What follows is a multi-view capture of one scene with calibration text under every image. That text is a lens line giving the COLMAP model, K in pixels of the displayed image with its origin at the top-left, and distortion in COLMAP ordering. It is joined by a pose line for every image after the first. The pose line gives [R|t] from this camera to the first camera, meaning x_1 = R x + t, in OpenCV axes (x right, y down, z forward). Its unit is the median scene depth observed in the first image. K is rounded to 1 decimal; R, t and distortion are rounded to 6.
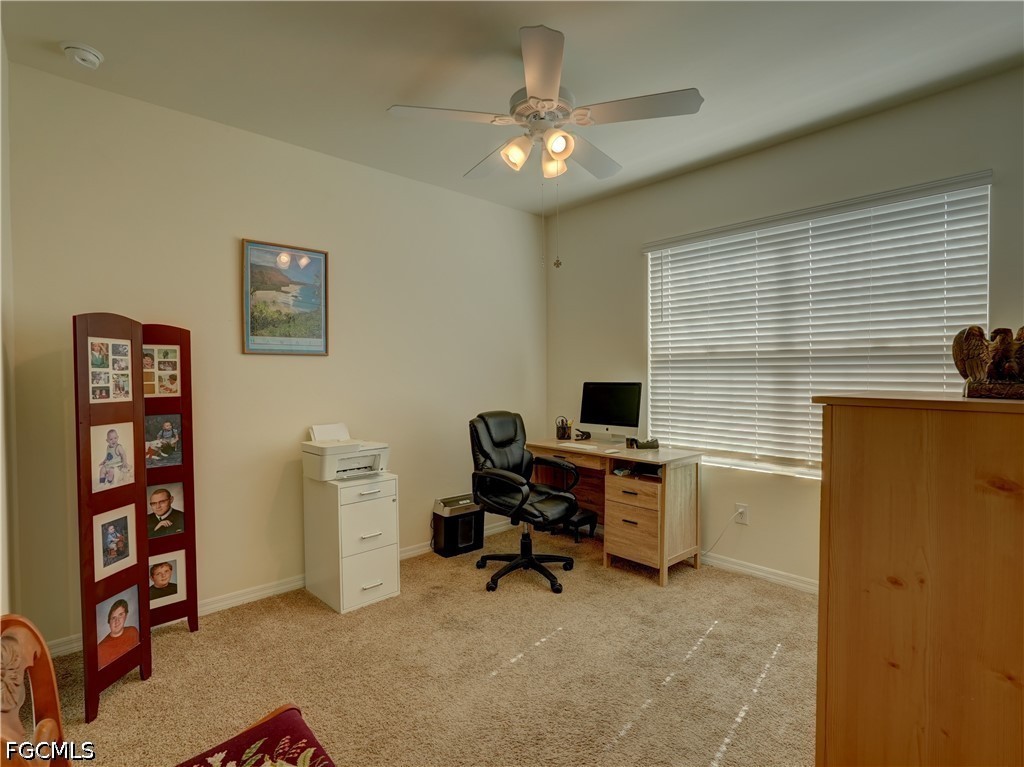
lens RADIAL K [[509.2, 0, 512.0], [0, 509.2, 384.4], [0, 0, 1]] dist [-0.013178, 0.004059]
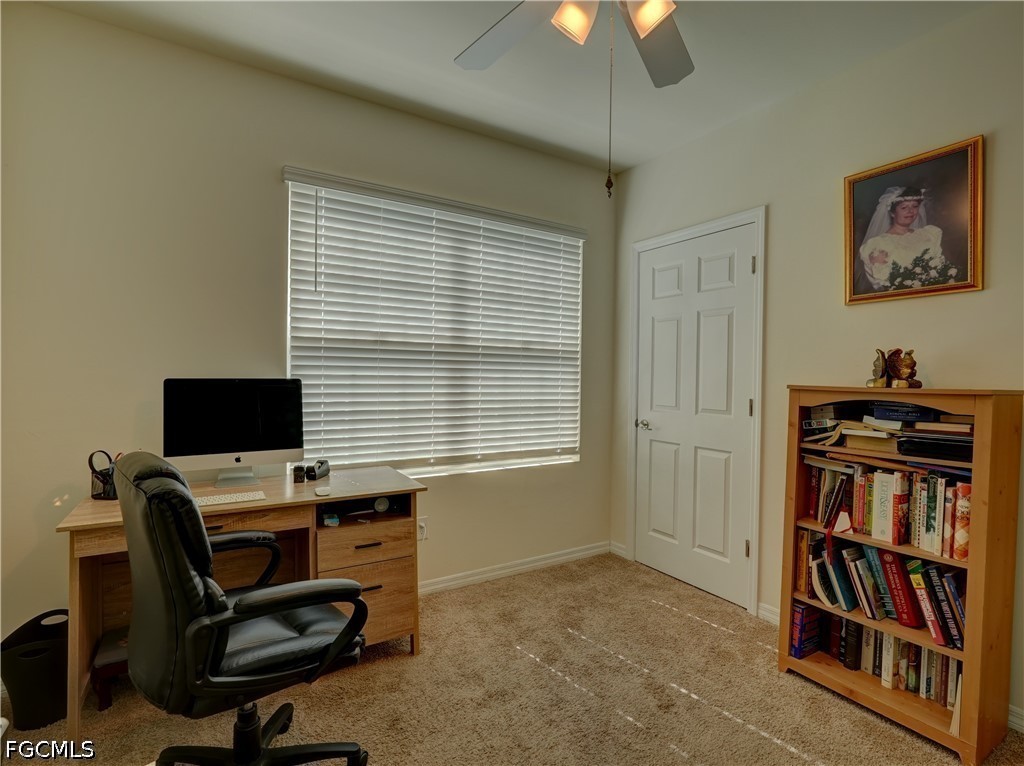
lens RADIAL K [[509.2, 0, 512.0], [0, 509.2, 383.8], [0, 0, 1]] dist [-0.013178, 0.004059]
pose [[0.185016, -0.015594, 0.982612, -0.381947], [0.004599, 0.999877, 0.015002, -0.006898], [-0.982725, 0.001743, 0.185065, 0.693784]]
